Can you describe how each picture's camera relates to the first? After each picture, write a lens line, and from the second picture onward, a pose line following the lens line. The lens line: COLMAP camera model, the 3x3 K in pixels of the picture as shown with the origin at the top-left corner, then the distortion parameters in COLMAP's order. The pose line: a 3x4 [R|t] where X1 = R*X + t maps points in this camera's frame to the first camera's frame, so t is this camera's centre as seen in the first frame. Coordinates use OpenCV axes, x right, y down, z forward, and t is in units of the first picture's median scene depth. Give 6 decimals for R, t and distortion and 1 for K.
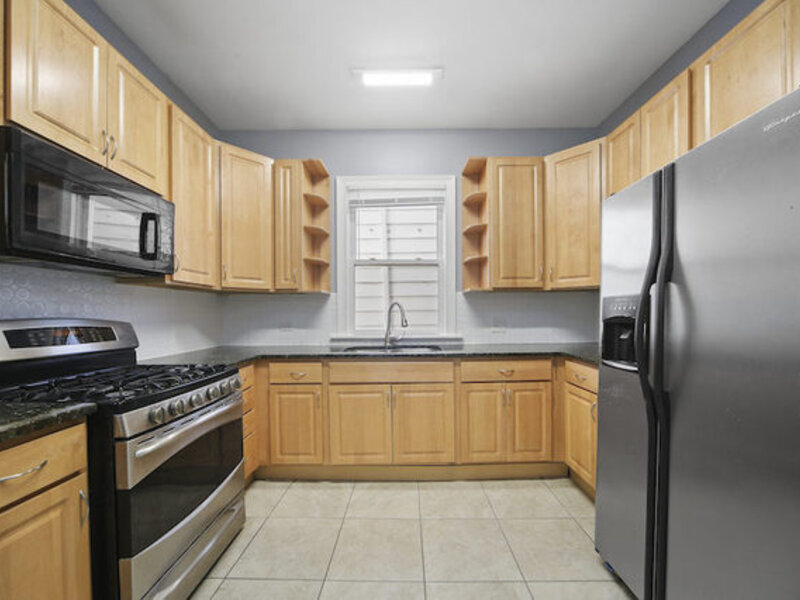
lens RADIAL K [[320.8, 0, 405.7], [0, 320.8, 317.1], [0, 0, 1]] dist [-0.008191, 0.000035]
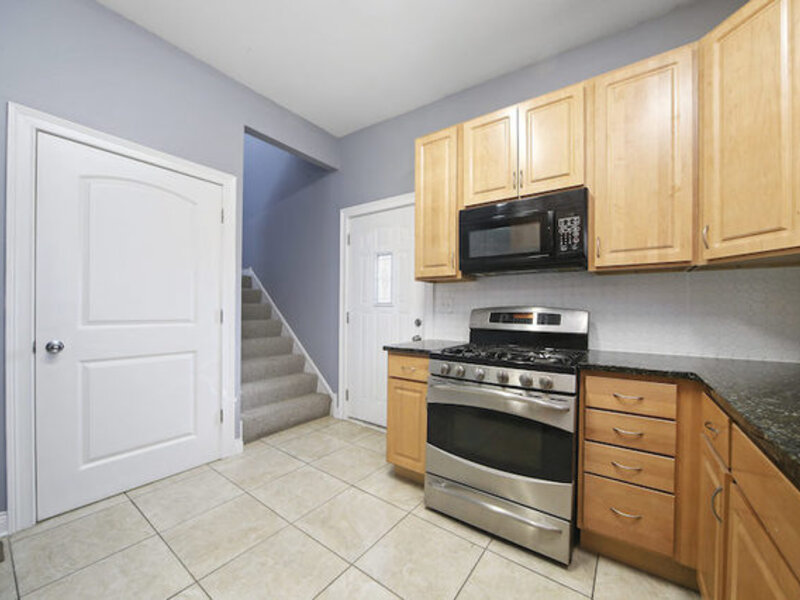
lens RADIAL K [[320.8, 0, 397.8], [0, 320.8, 307.4], [0, 0, 1]] dist [-0.008191, 0.000035]
pose [[-0.592559, 0.000161, -0.805527, 0.298701], [-0.009634, 0.999927, 0.007286, 0.002986], [0.805469, 0.012078, -0.592515, 0.876344]]
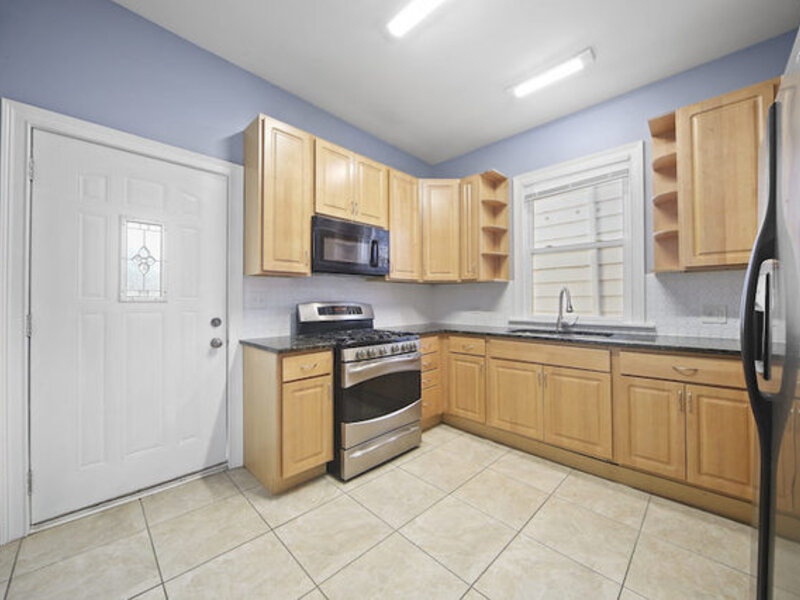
lens RADIAL K [[320.8, 0, 404.7], [0, 320.8, 296.7], [0, 0, 1]] dist [-0.008191, 0.000035]
pose [[0.715936, -0.004998, -0.698148, 0.359819], [-0.007647, 0.999858, -0.015000, 0.001254], [0.698124, 0.016078, 0.715796, -0.080064]]
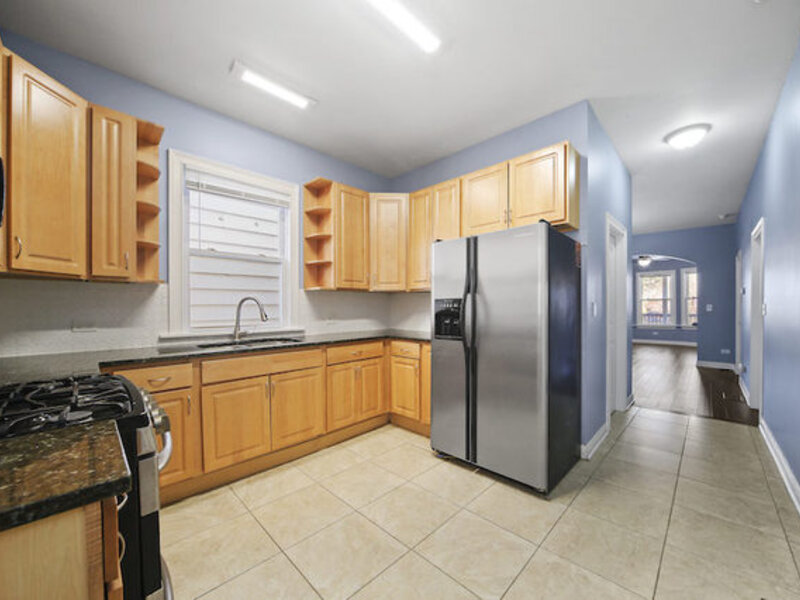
lens RADIAL K [[320.8, 0, 404.2], [0, 320.8, 308.2], [0, 0, 1]] dist [-0.008191, 0.000035]
pose [[0.692937, 0.001992, 0.720996, -0.483505], [0.007759, 0.999918, -0.010220, 0.002948], [-0.720957, 0.012677, 0.692864, -0.046238]]
